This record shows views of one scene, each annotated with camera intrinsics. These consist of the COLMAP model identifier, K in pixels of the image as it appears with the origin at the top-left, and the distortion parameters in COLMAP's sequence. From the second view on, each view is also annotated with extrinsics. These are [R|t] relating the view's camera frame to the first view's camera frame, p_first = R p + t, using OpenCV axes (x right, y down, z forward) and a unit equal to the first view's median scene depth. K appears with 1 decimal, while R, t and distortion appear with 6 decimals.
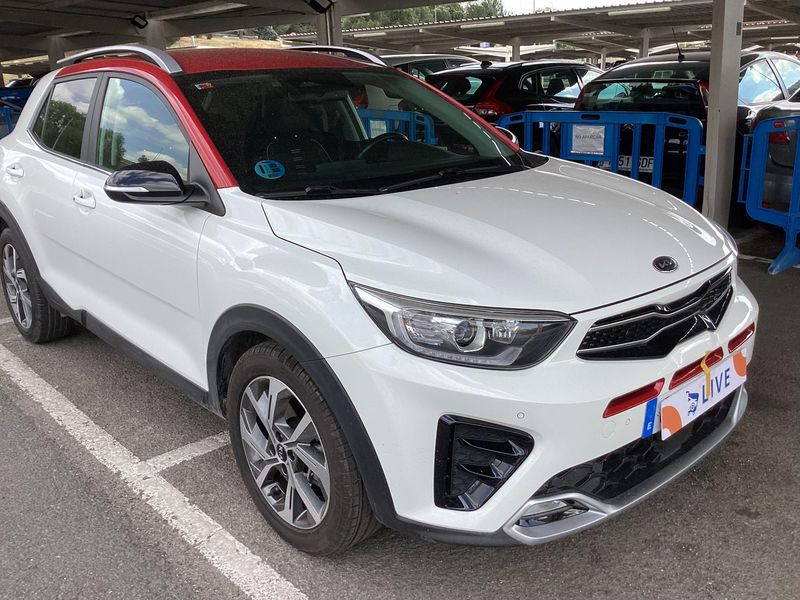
lens RADIAL K [[733.2, 0, 400.0], [0, 733.2, 300.0], [0, 0, 1]] dist [0.105942, -0.201492]
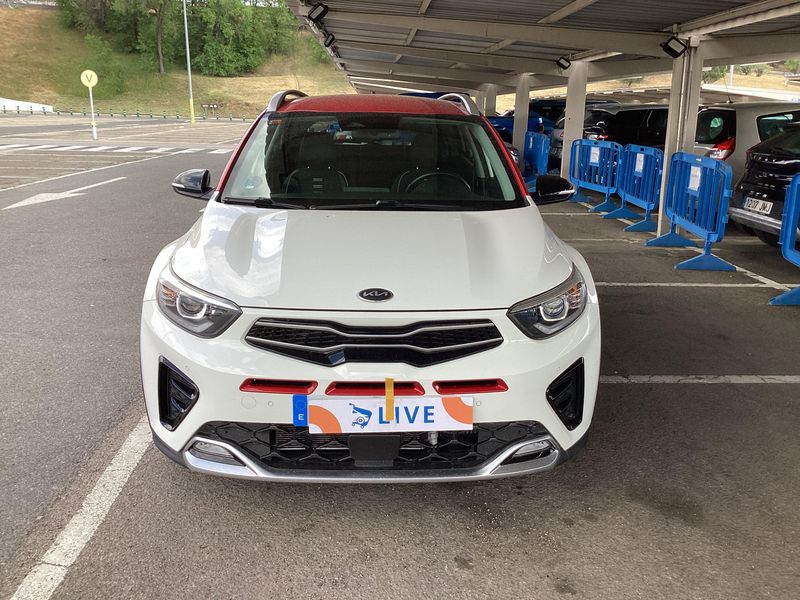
lens RADIAL K [[733.2, 0, 400.0], [0, 733.2, 300.0], [0, 0, 1]] dist [0.105942, -0.201492]
pose [[0.765883, 0.206800, -0.608815, 1.133961], [-0.232779, 0.971815, 0.037269, -0.096957], [0.599363, 0.113175, 0.792436, 0.122194]]
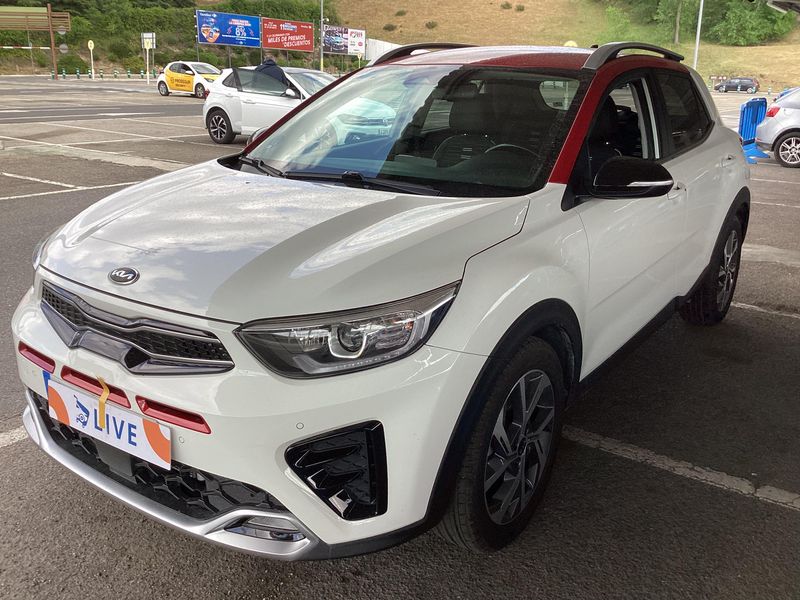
lens RADIAL K [[733.2, 0, 400.0], [0, 733.2, 300.0], [0, 0, 1]] dist [0.105942, -0.201492]
pose [[0.205057, 0.326220, -0.922785, 1.374371], [-0.318576, 0.913724, 0.252224, -0.388507], [0.925452, 0.242257, 0.291291, 1.106385]]
